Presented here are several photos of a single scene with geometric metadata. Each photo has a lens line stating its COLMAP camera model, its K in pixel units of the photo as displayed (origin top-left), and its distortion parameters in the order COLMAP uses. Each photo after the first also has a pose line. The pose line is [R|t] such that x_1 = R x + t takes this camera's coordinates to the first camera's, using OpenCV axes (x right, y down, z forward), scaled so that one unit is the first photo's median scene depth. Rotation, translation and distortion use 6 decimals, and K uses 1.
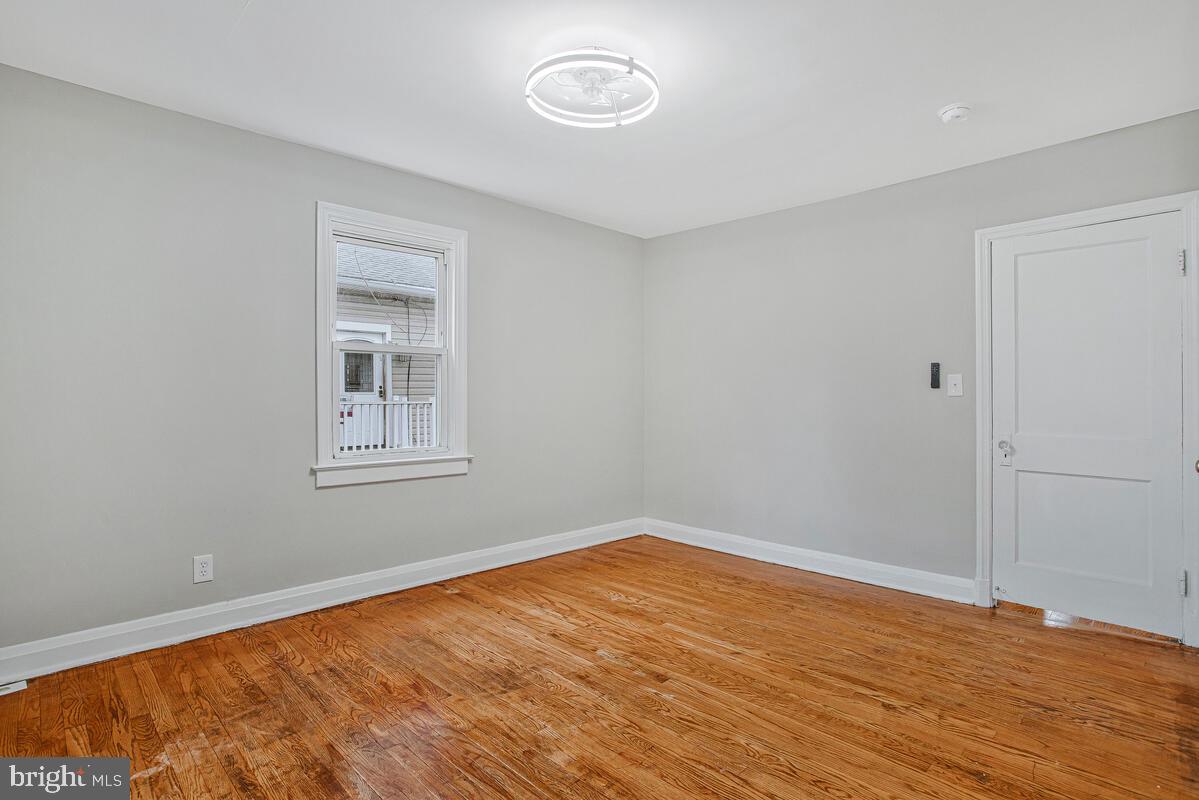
lens RADIAL K [[562.1, 0, 599.5], [0, 562.1, 400.0], [0, 0, 1]] dist [-0.055969, 0.019499]
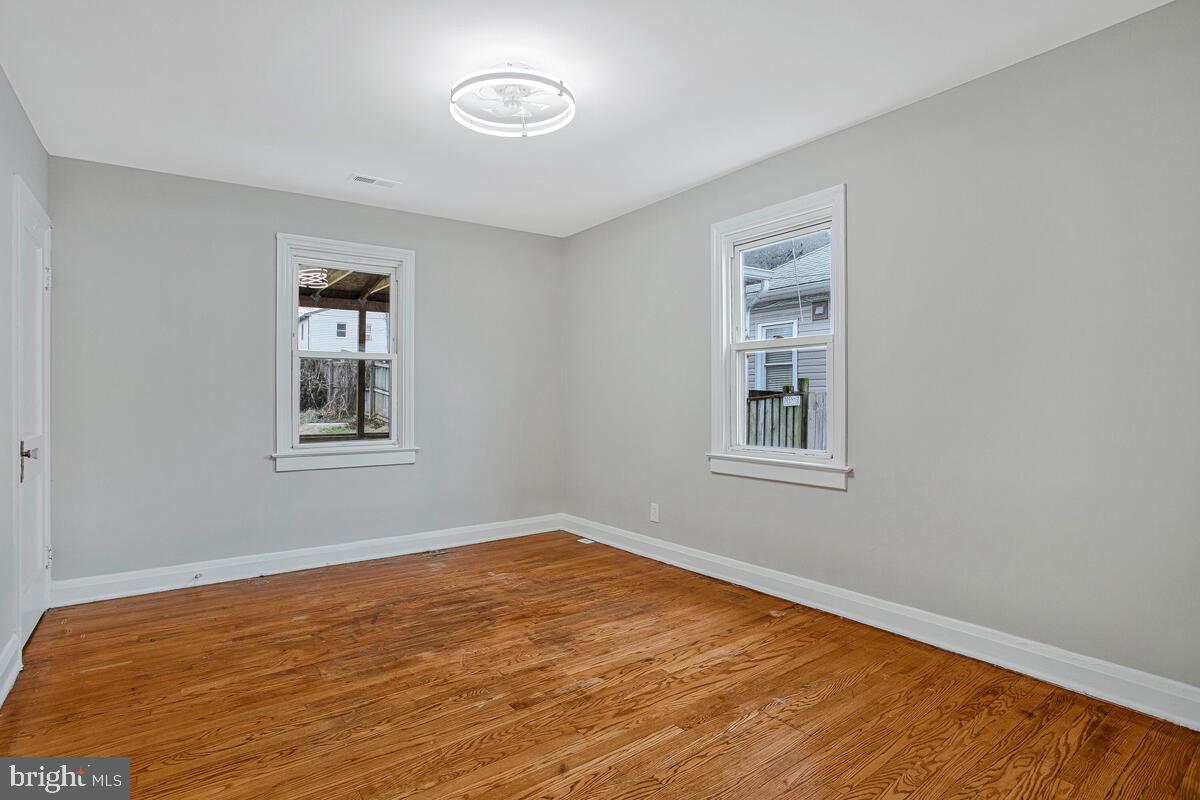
lens RADIAL K [[607.7, 0, 600.0], [0, 607.7, 400.0], [0, 0, 1]] dist [-0.071976, 0.034535]
pose [[-0.111229, 0.006634, -0.993773, 0.944100], [-0.000929, 0.999977, 0.006779, -0.000350], [0.993794, 0.001677, -0.111220, 1.105189]]
